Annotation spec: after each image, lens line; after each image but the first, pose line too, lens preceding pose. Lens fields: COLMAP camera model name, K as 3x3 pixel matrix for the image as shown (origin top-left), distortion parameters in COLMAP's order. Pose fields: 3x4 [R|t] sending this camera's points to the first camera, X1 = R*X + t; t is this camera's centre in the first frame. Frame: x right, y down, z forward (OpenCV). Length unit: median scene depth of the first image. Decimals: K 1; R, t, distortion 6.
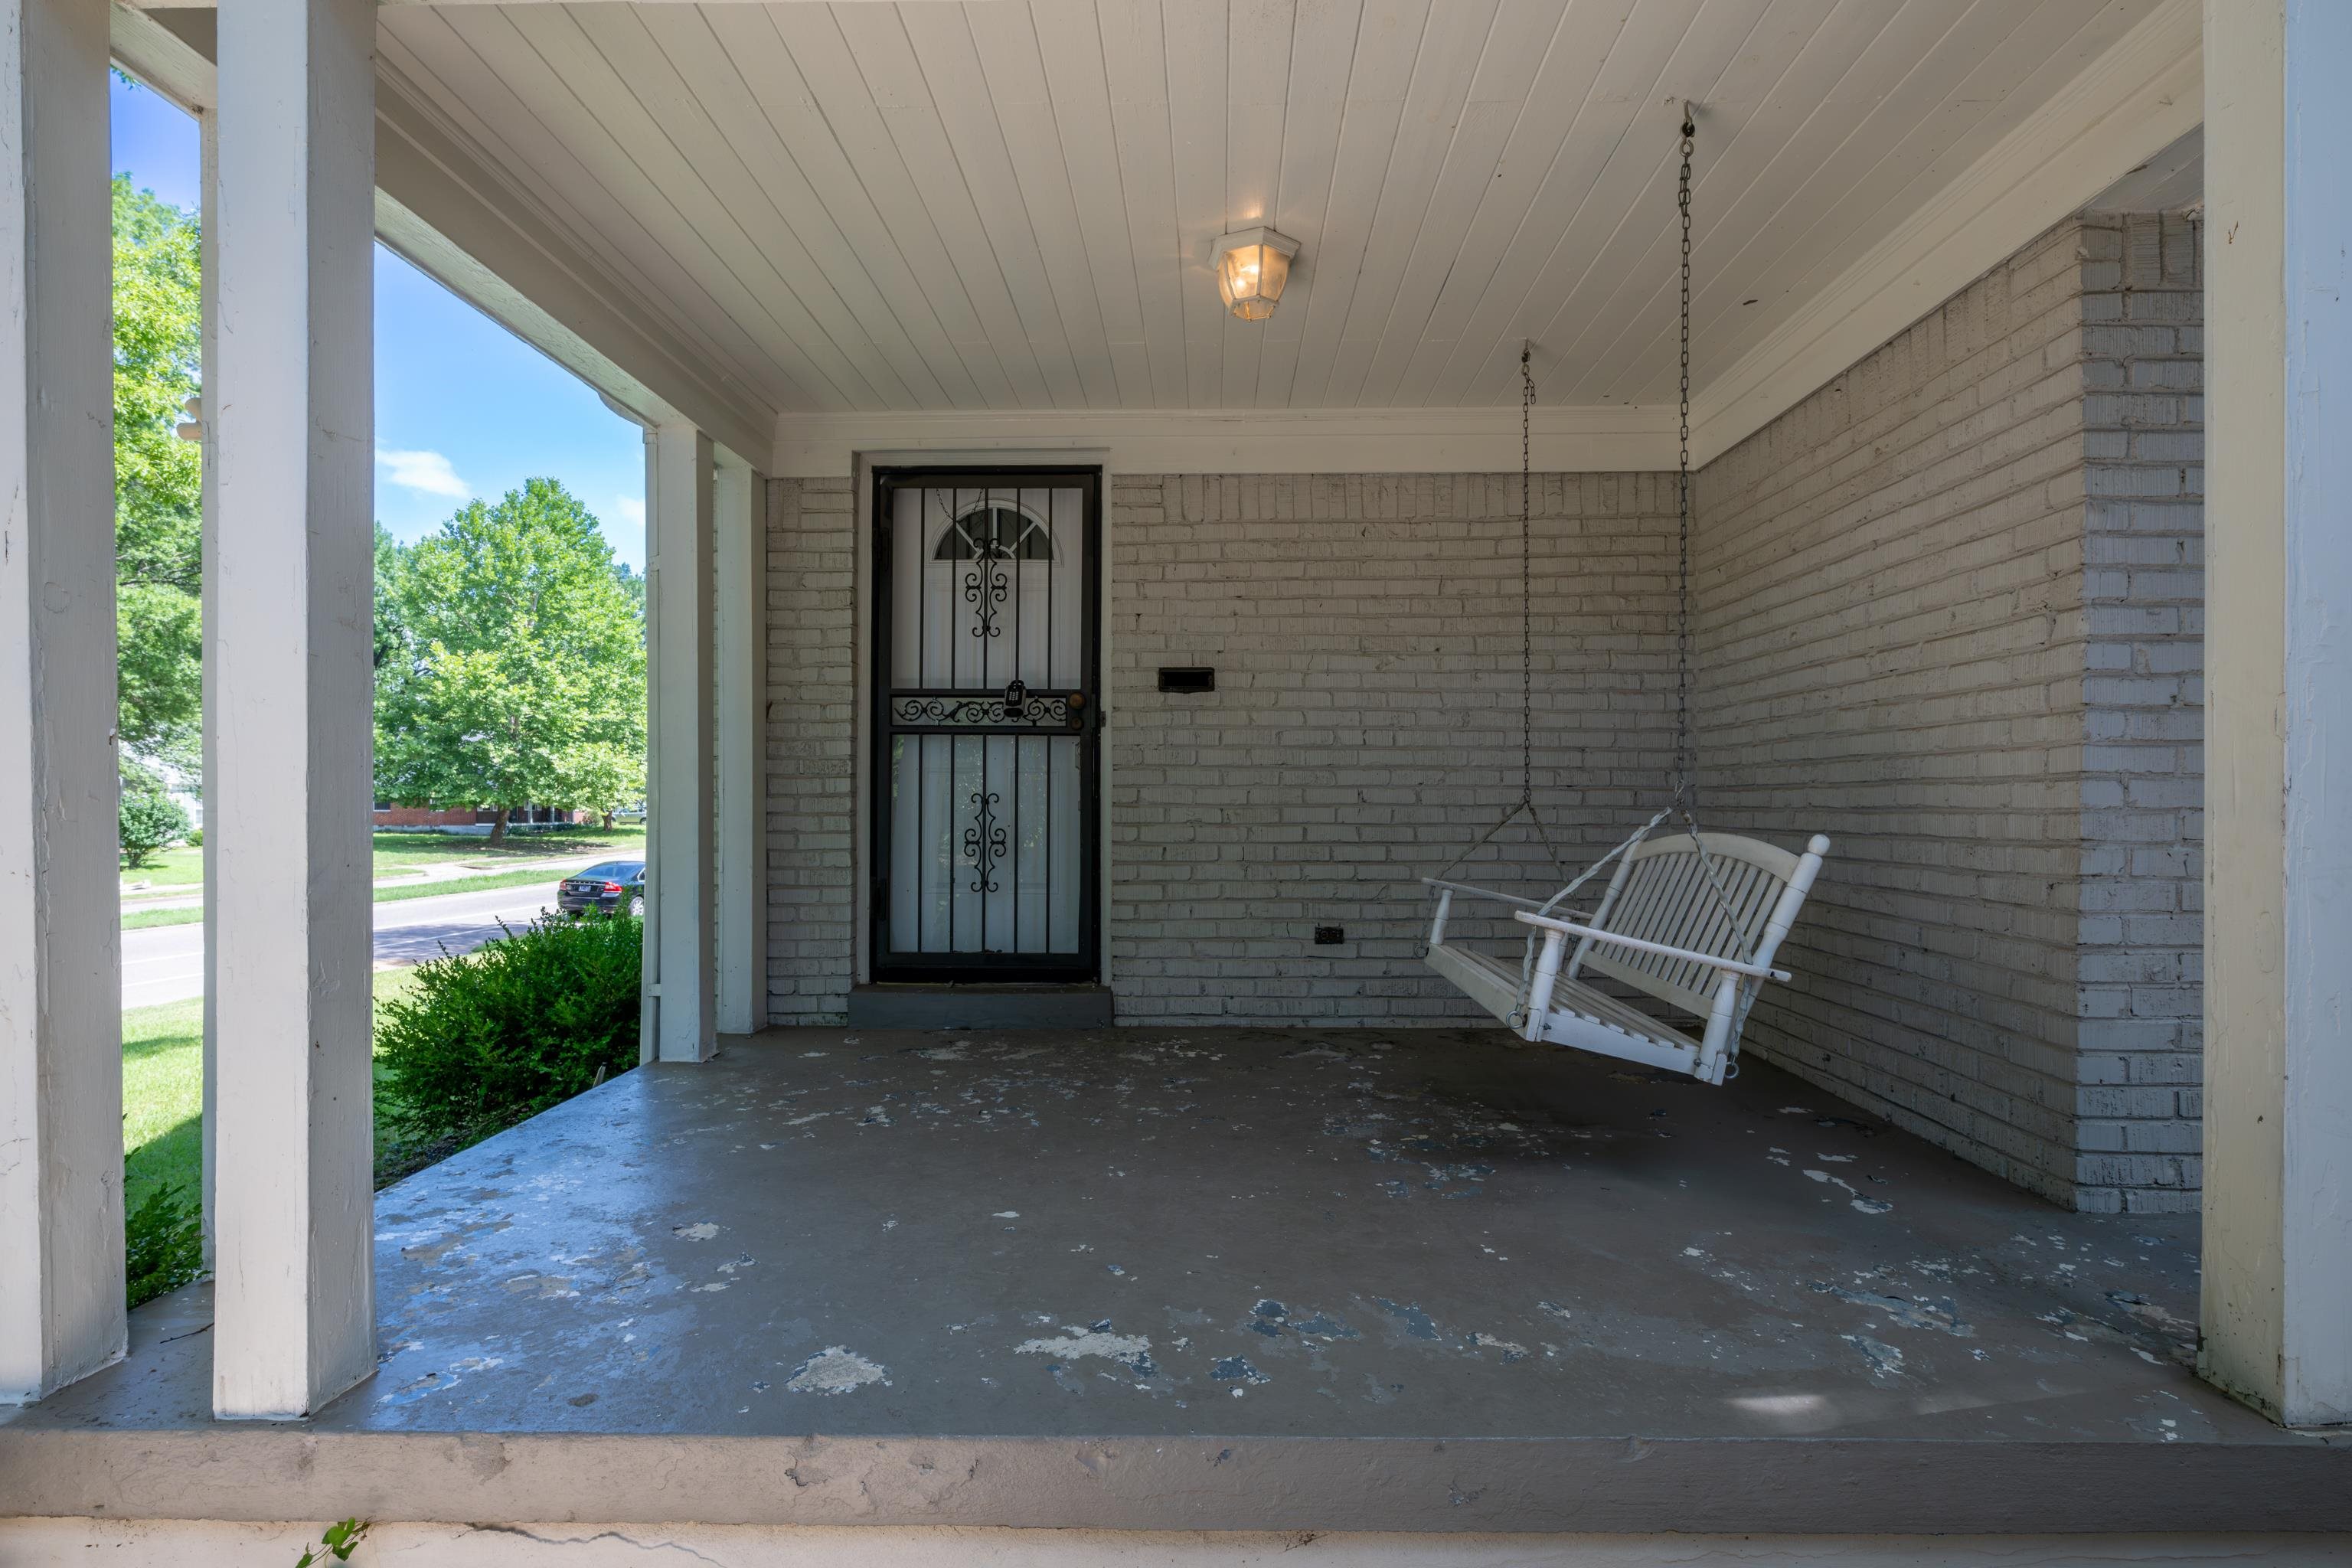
lens RADIAL K [[1086.2, 0, 1171.5], [0, 1086.2, 796.7], [0, 0, 1]] dist [-0.002208, 0.000380]
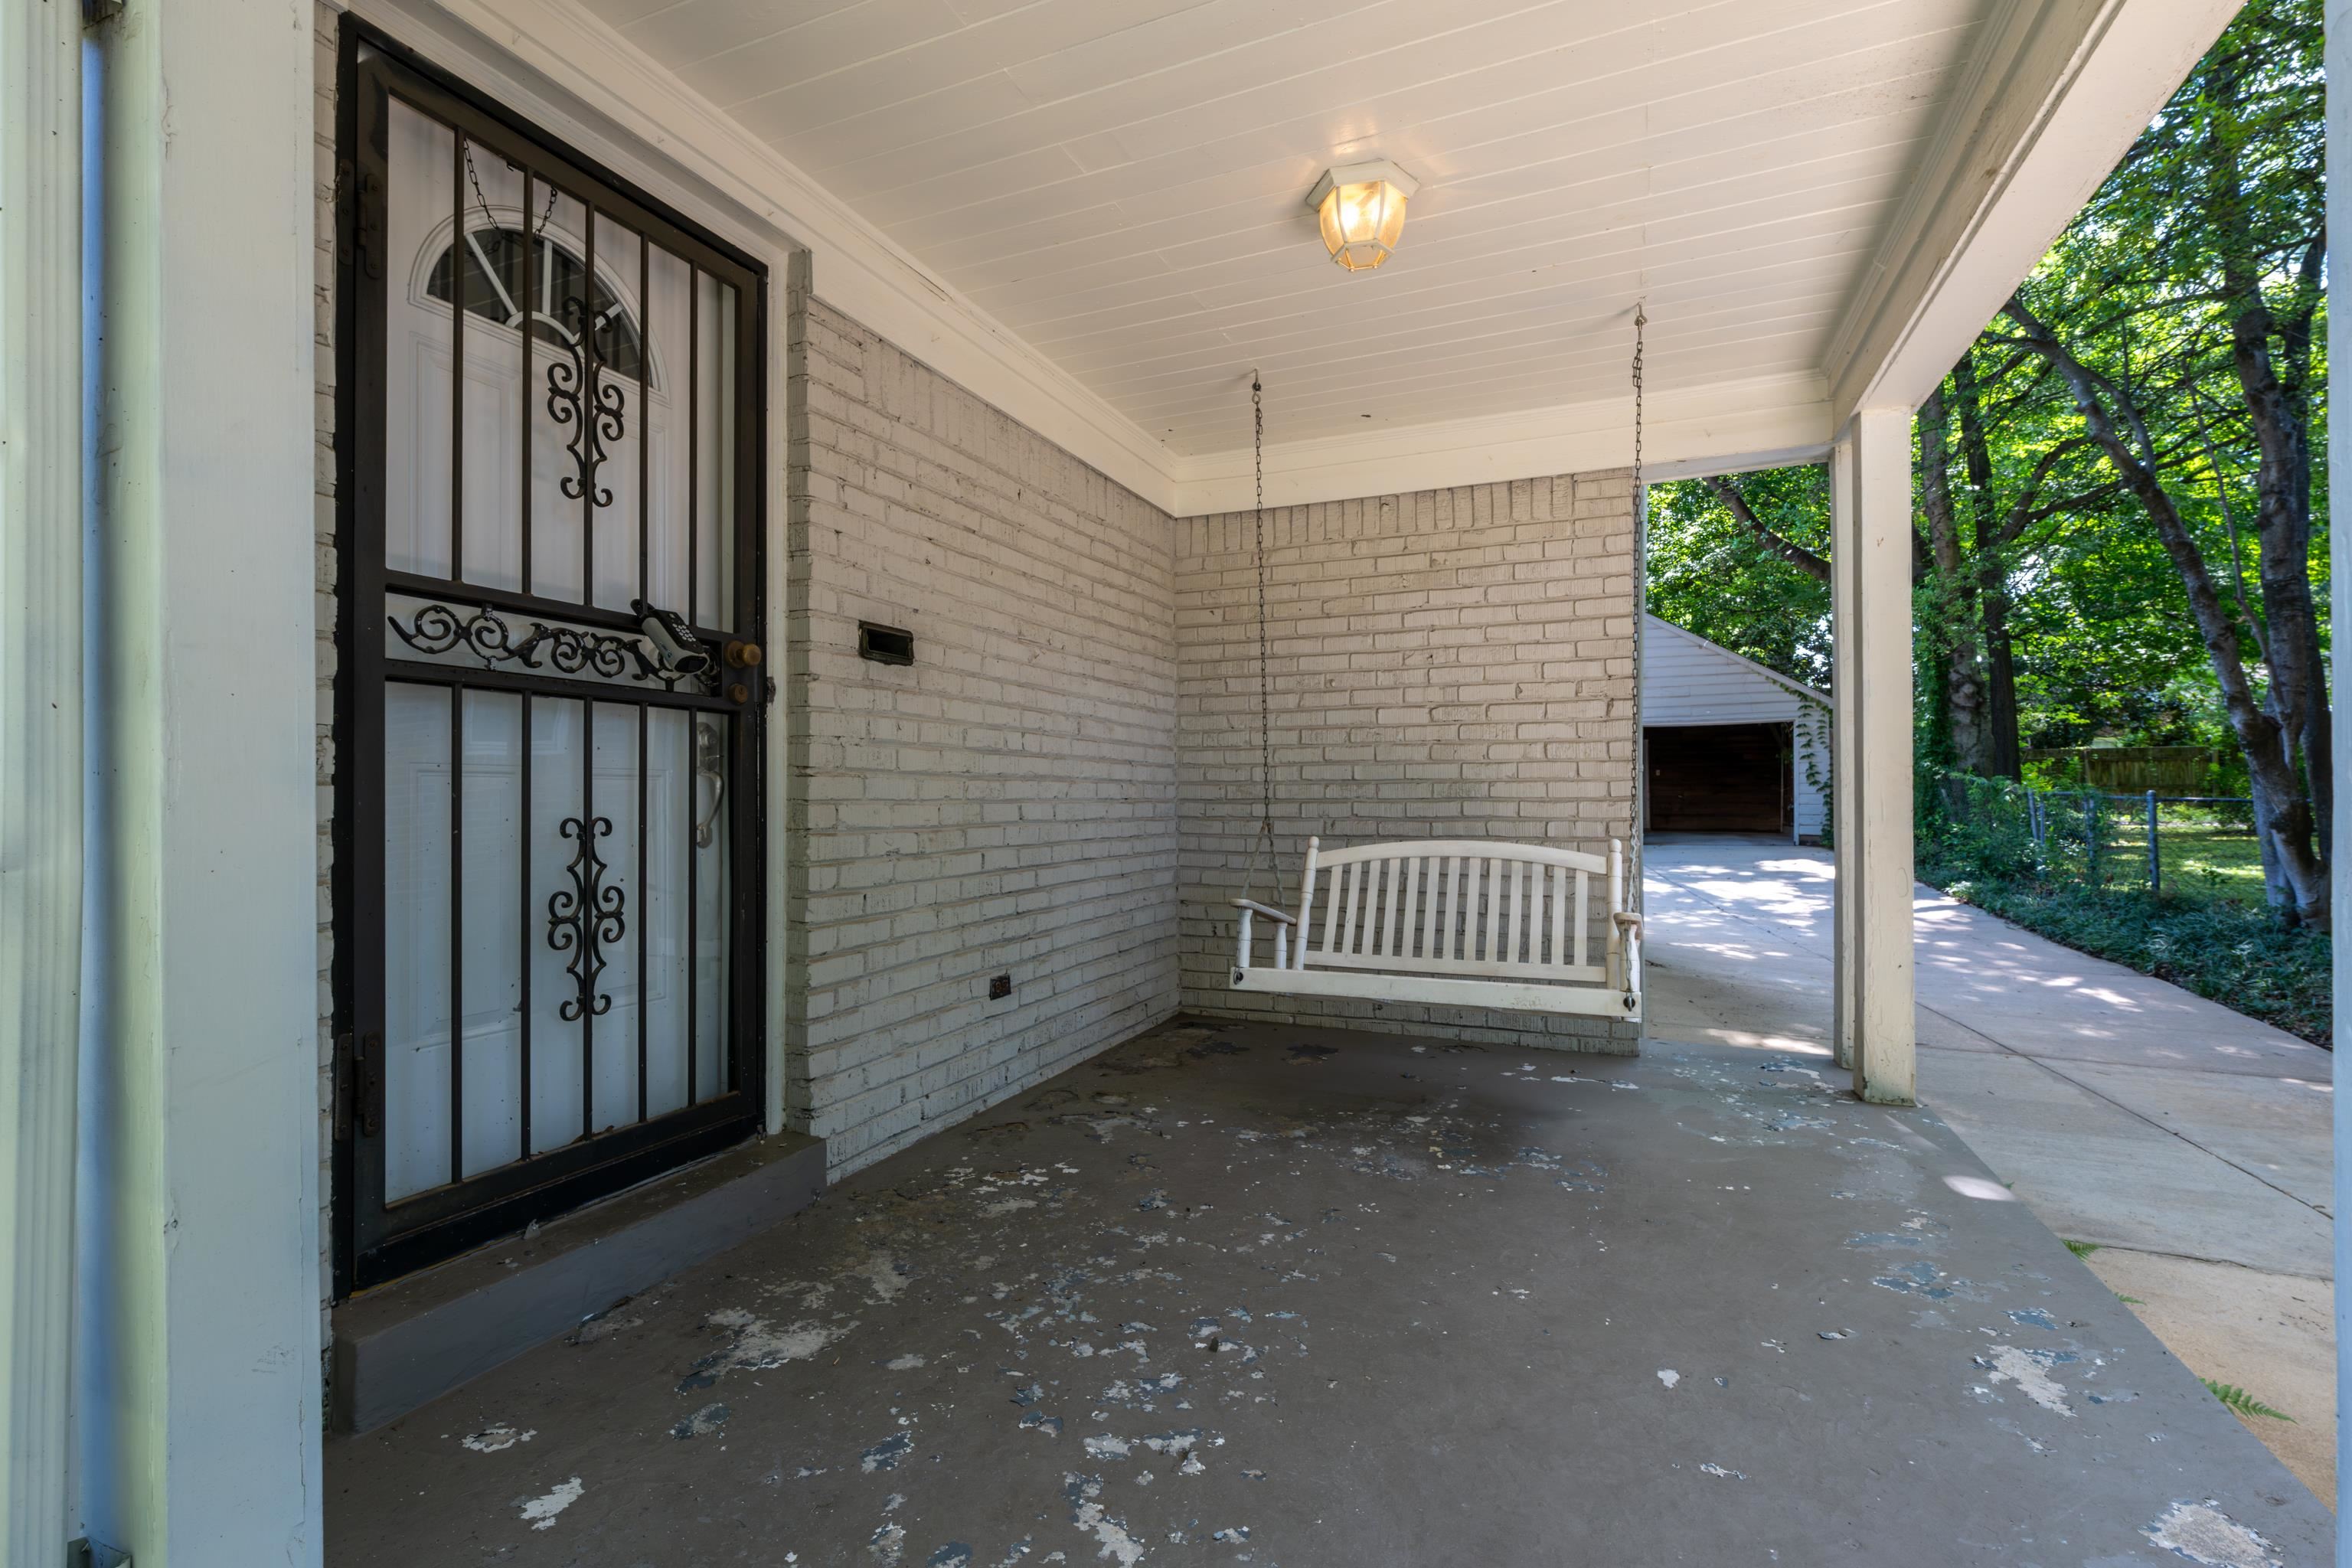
lens RADIAL K [[1086.2, 0, 1175.1], [0, 1086.2, 791.4], [0, 0, 1]] dist [-0.002208, 0.000380]
pose [[0.354474, 0.001709, 0.935064, -0.557720], [-0.000885, 0.999998, -0.001492, -0.015236], [-0.935065, -0.000299, 0.354475, 0.593766]]
